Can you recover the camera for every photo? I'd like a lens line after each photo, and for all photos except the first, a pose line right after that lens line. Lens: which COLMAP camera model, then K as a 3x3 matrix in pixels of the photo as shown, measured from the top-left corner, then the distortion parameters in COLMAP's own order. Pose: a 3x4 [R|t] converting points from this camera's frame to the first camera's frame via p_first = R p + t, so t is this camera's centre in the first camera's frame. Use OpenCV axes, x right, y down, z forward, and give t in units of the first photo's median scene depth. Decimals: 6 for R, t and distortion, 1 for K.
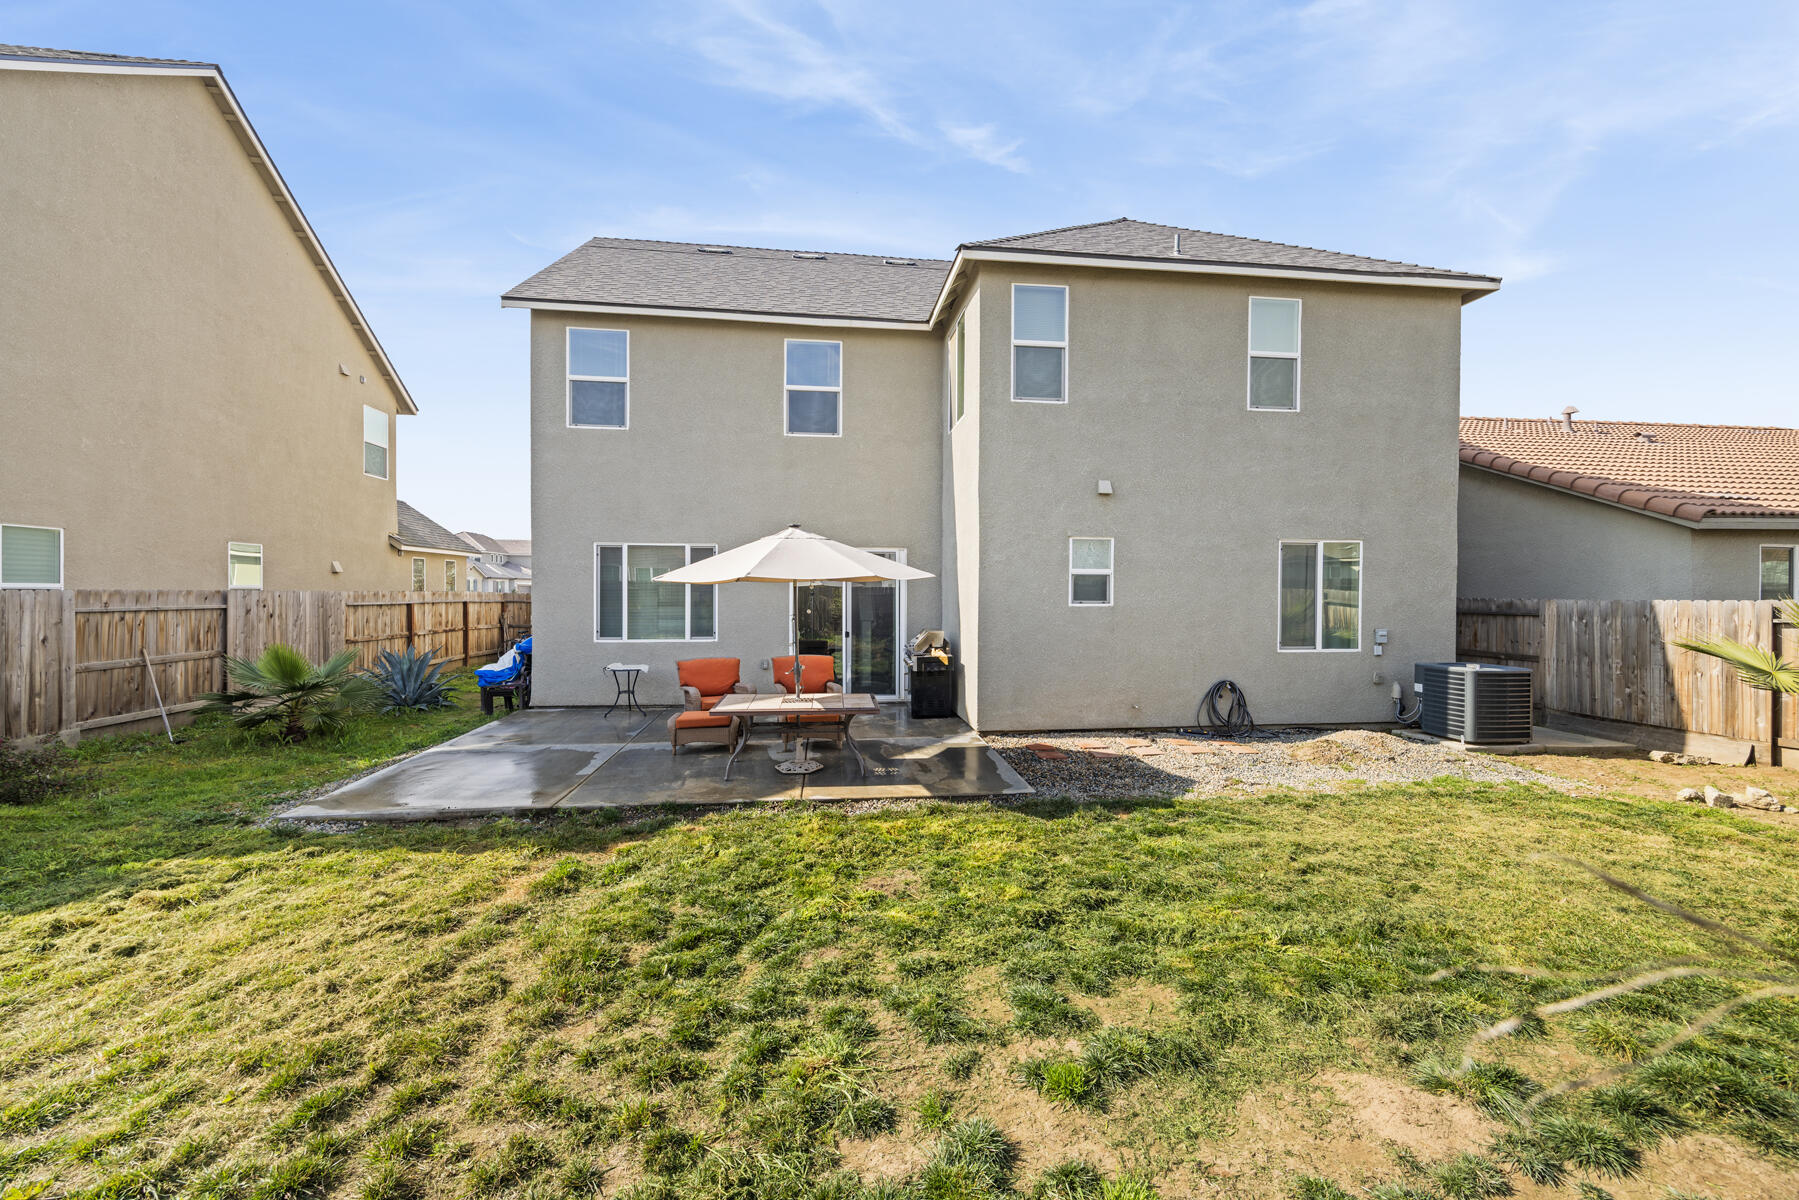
lens RADIAL K [[727.0, 0, 911.8], [0, 727.0, 589.1], [0, 0, 1]] dist [-0.011308, 0.004923]
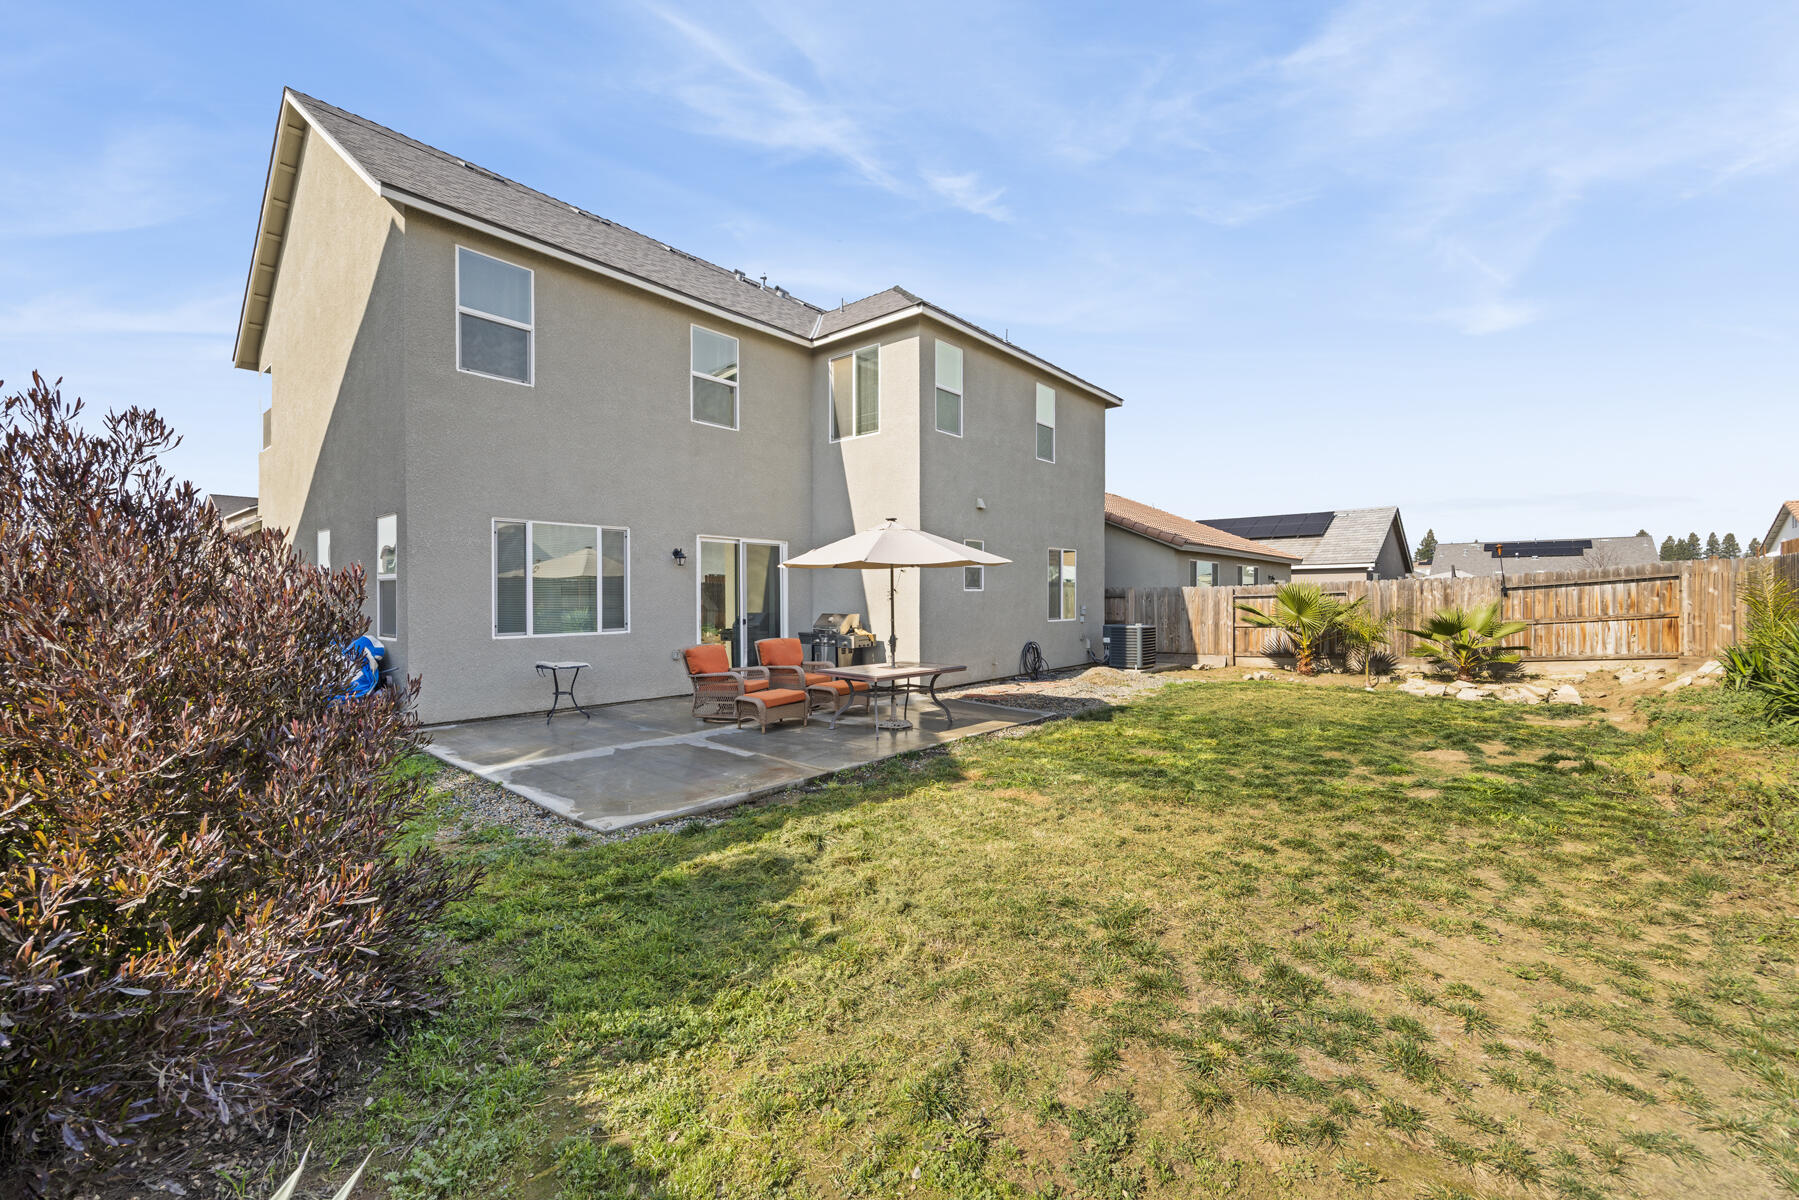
lens RADIAL K [[727.0, 0, 895.4], [0, 727.0, 604.8], [0, 0, 1]] dist [-0.011308, 0.004923]
pose [[0.739047, -0.013976, 0.673509, -0.739300], [0.005447, 0.999876, 0.014771, 0.027640], [-0.673632, -0.007248, 0.739031, 0.097809]]
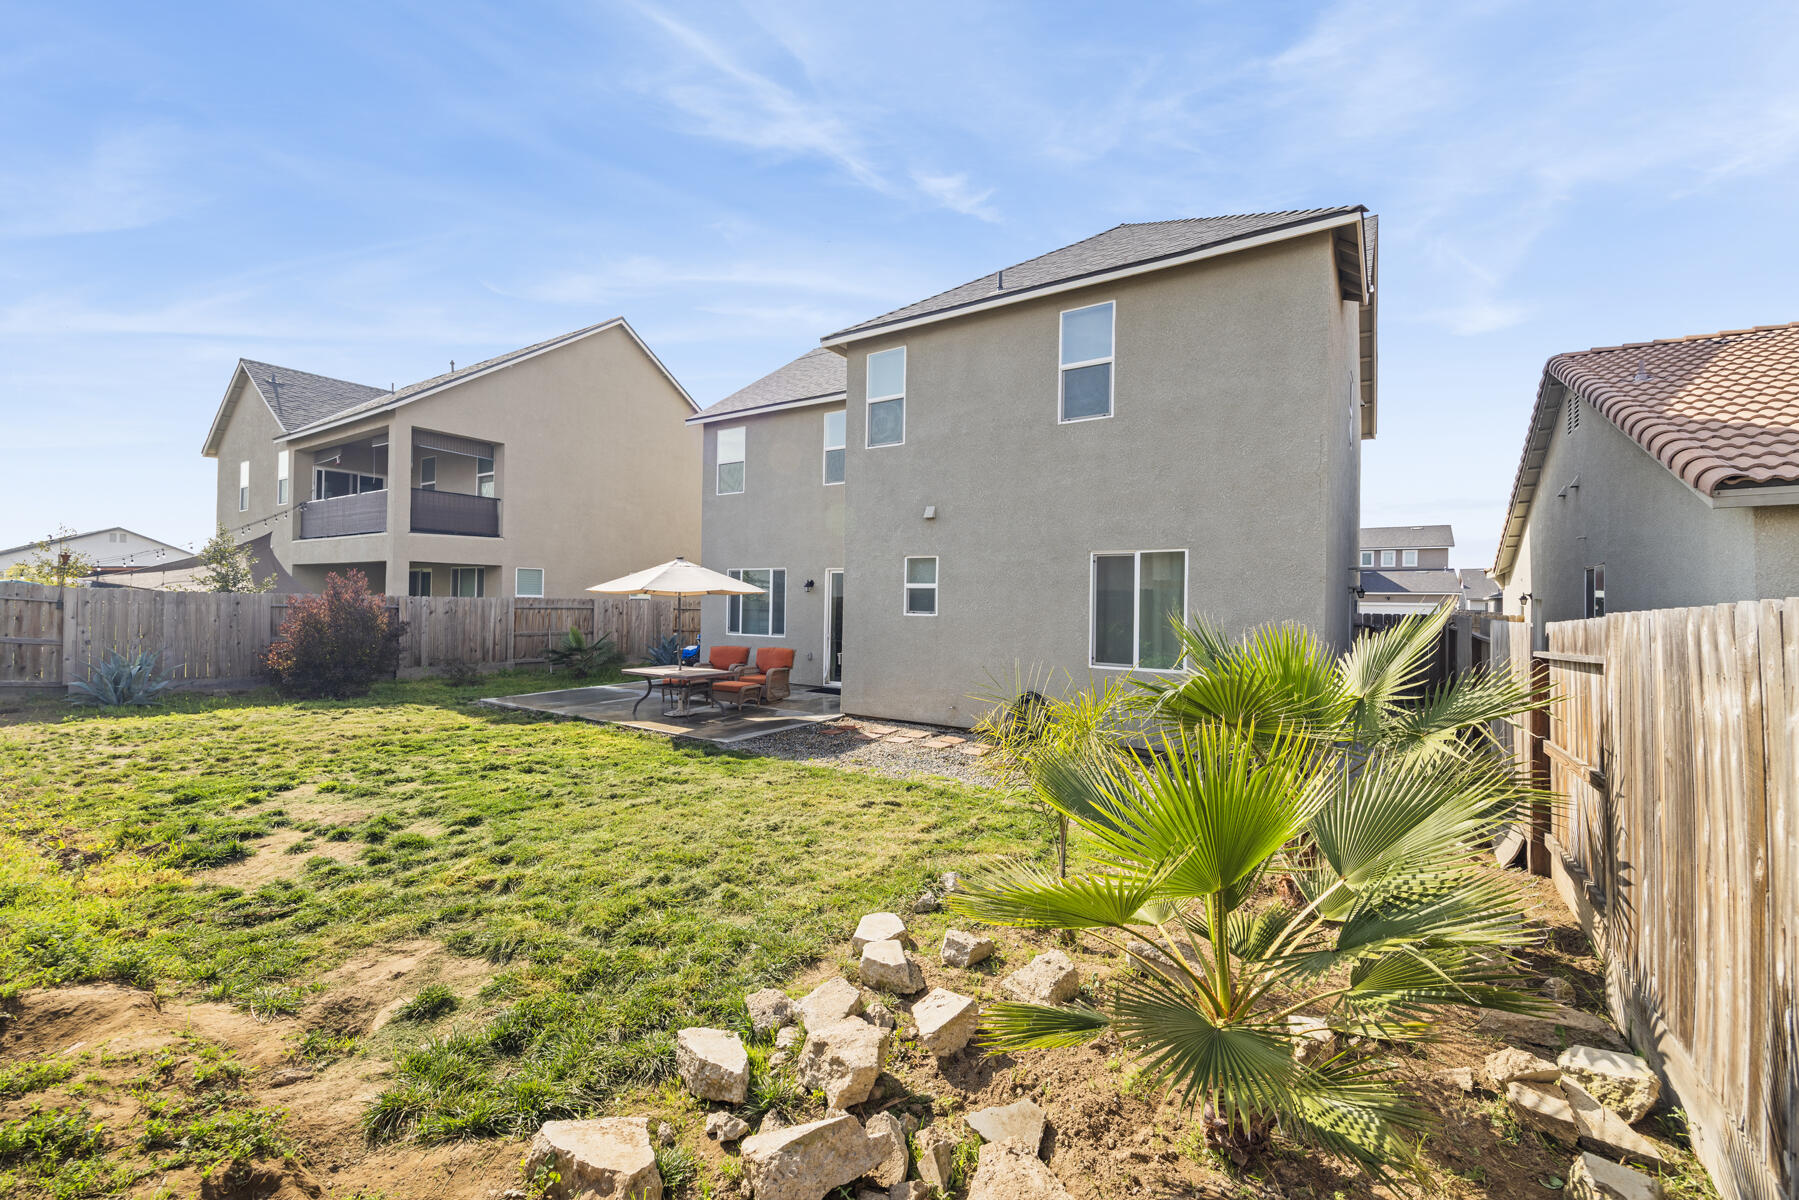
lens RADIAL K [[727.0, 0, 912.2], [0, 727.0, 588.1], [0, 0, 1]] dist [-0.011308, 0.004923]
pose [[0.759705, -0.004678, -0.650252, 0.952970], [-0.012829, 0.999672, -0.022180, 0.005346], [0.650142, 0.025192, 0.759395, 0.106919]]
